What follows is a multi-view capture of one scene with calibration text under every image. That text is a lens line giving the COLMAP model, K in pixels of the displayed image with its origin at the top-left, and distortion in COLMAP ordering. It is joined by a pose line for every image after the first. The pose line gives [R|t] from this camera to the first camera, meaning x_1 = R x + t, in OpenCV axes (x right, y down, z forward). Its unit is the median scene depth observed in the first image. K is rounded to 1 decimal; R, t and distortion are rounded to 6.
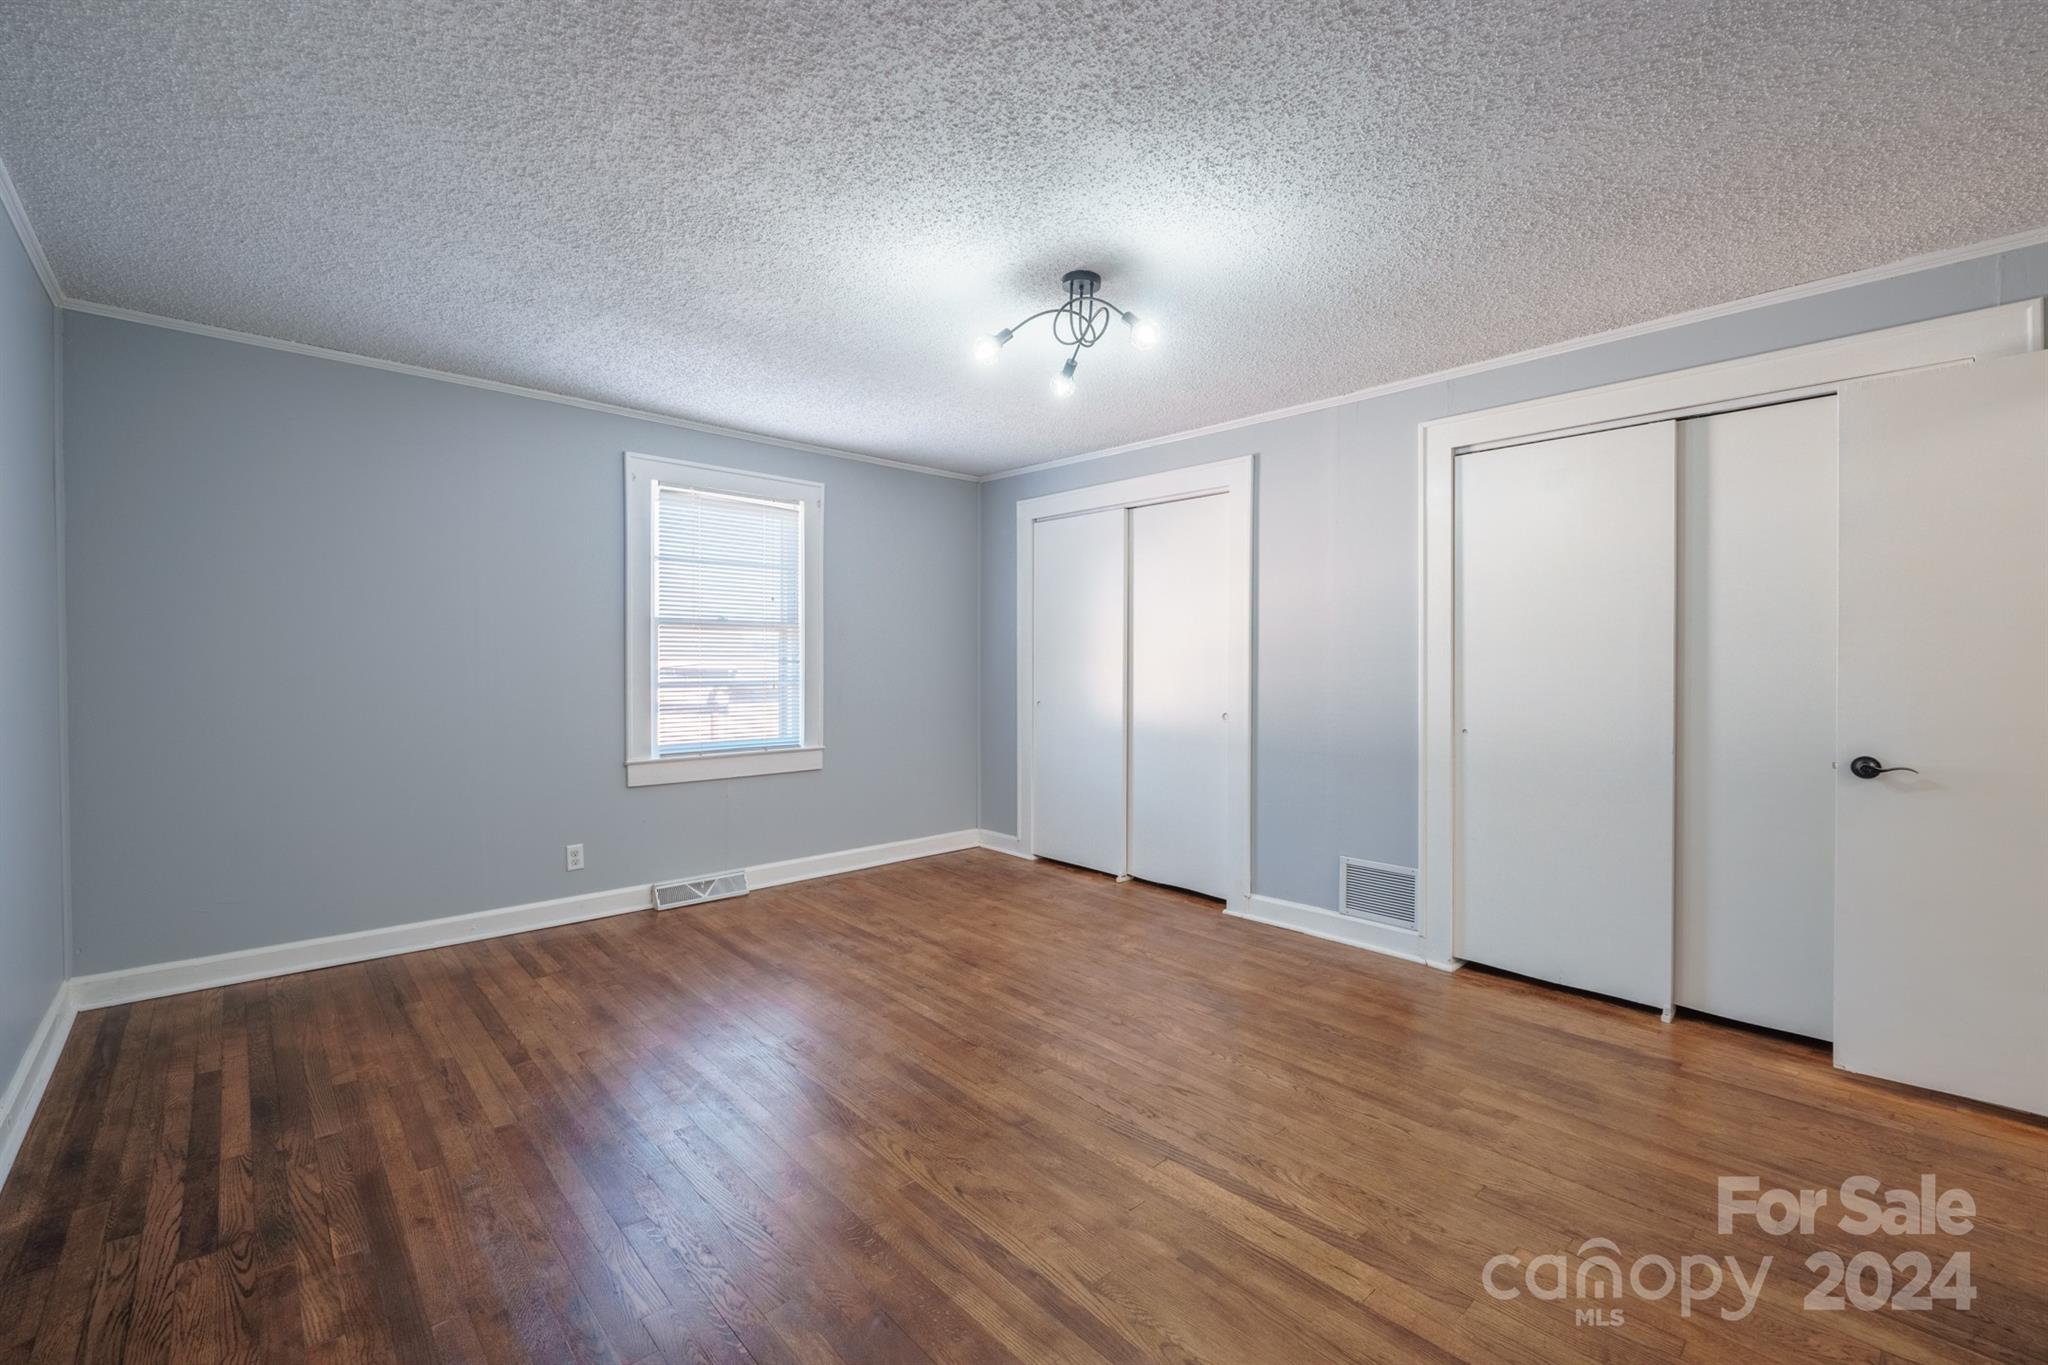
lens RADIAL K [[872.8, 0, 1024.0], [0, 872.8, 682.5], [0, 0, 1]] dist [-0.013533, -0.000194]
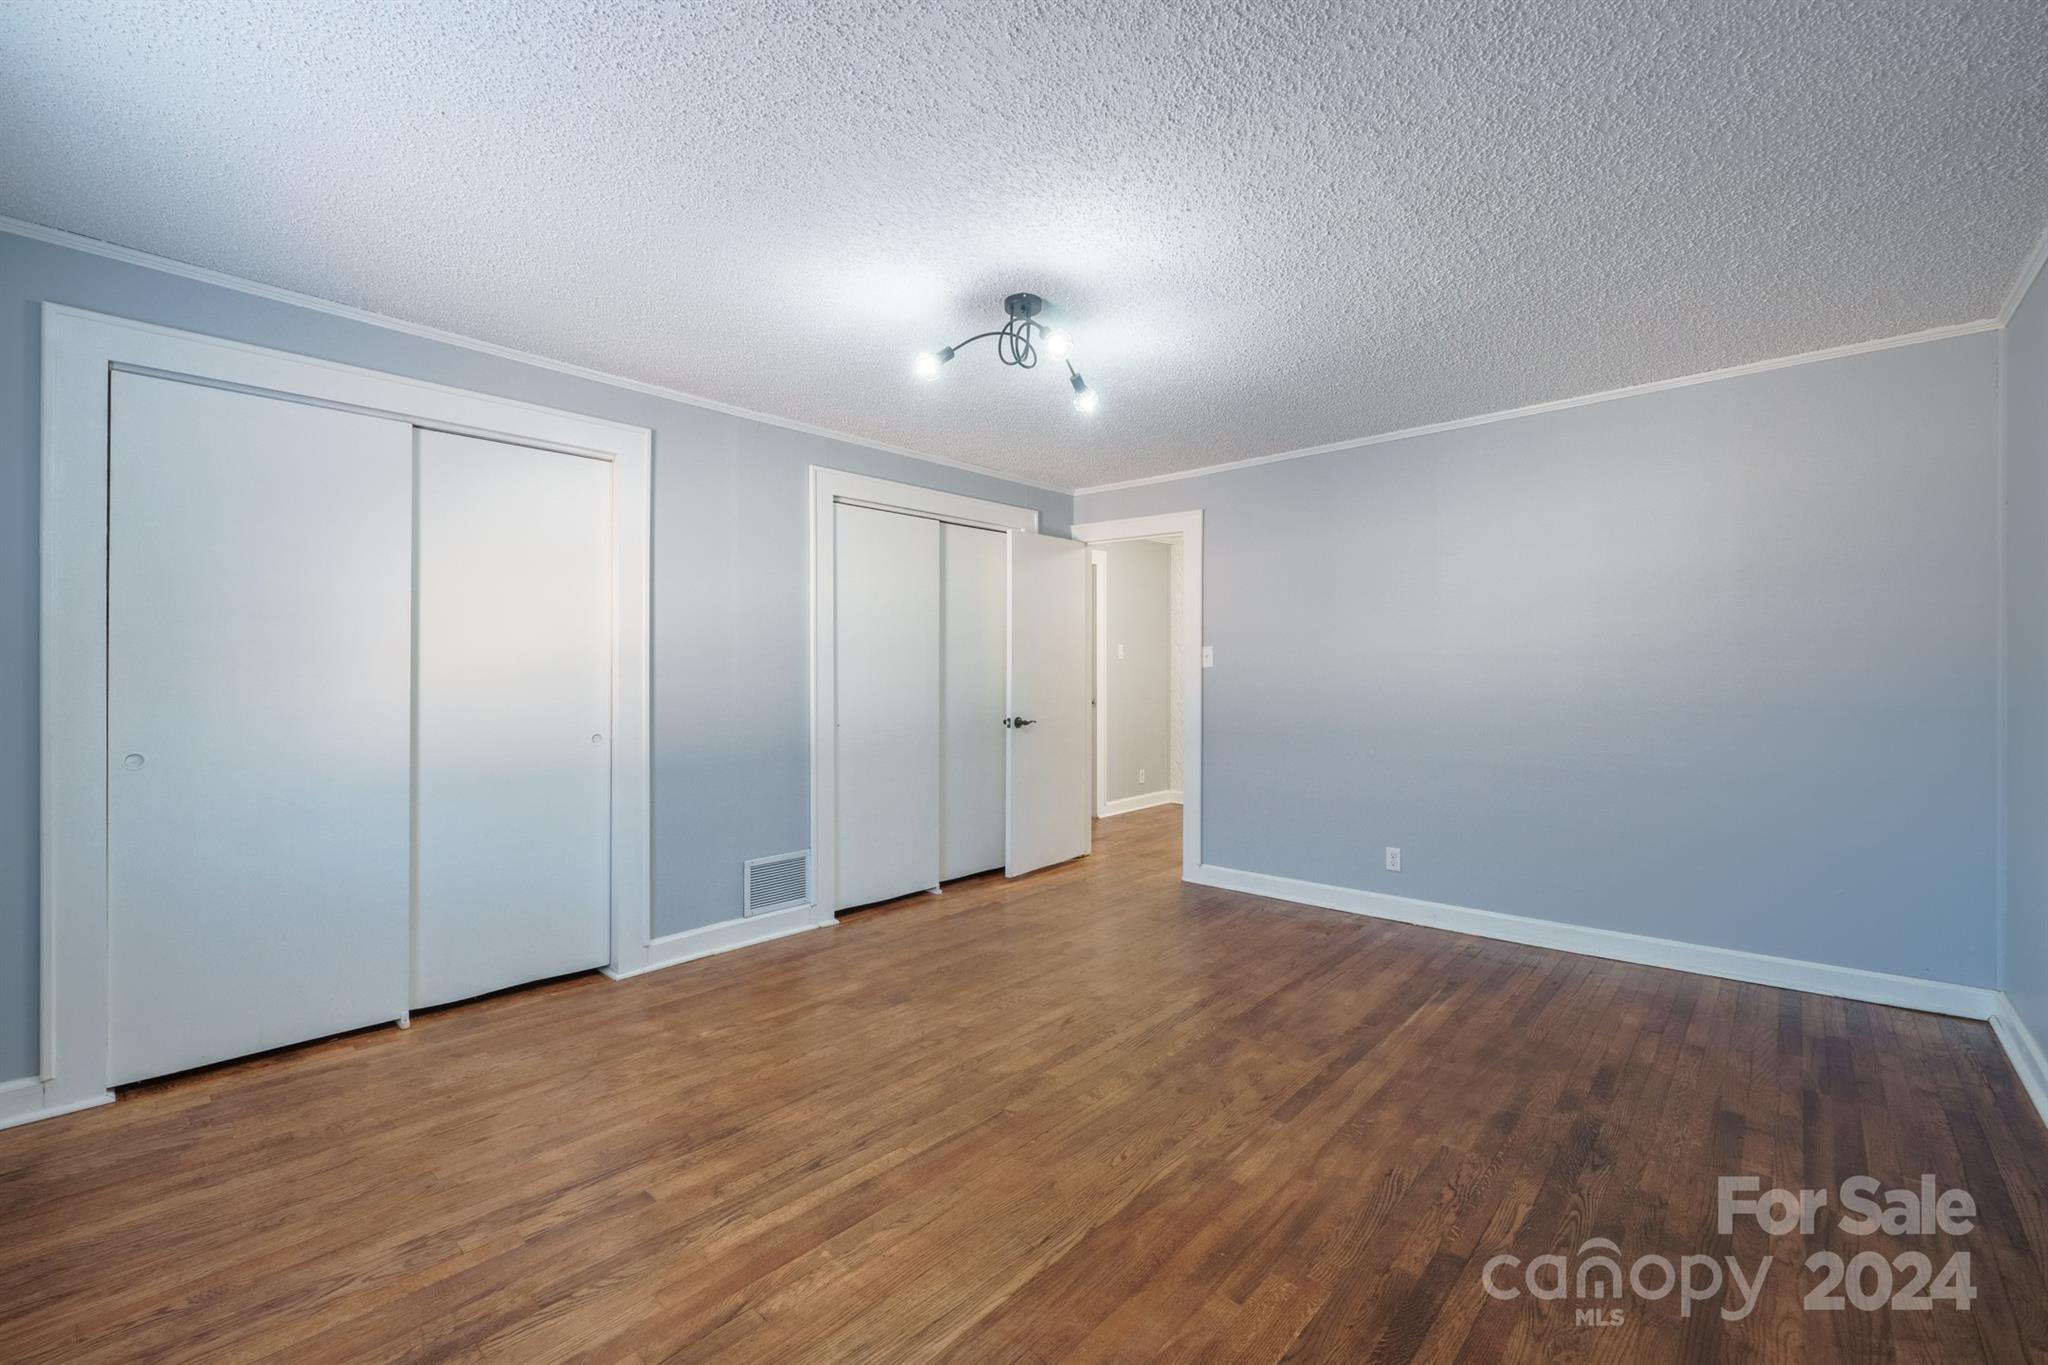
lens RADIAL K [[857.7, 0, 1017.8], [0, 857.7, 676.1], [0, 0, 1]] dist [-0.009827, -0.000205]
pose [[-0.104679, -0.001694, 0.994505, -0.693009], [0.027251, 0.999618, 0.004571, -0.011901], [-0.994133, 0.027580, -0.104593, 0.821428]]
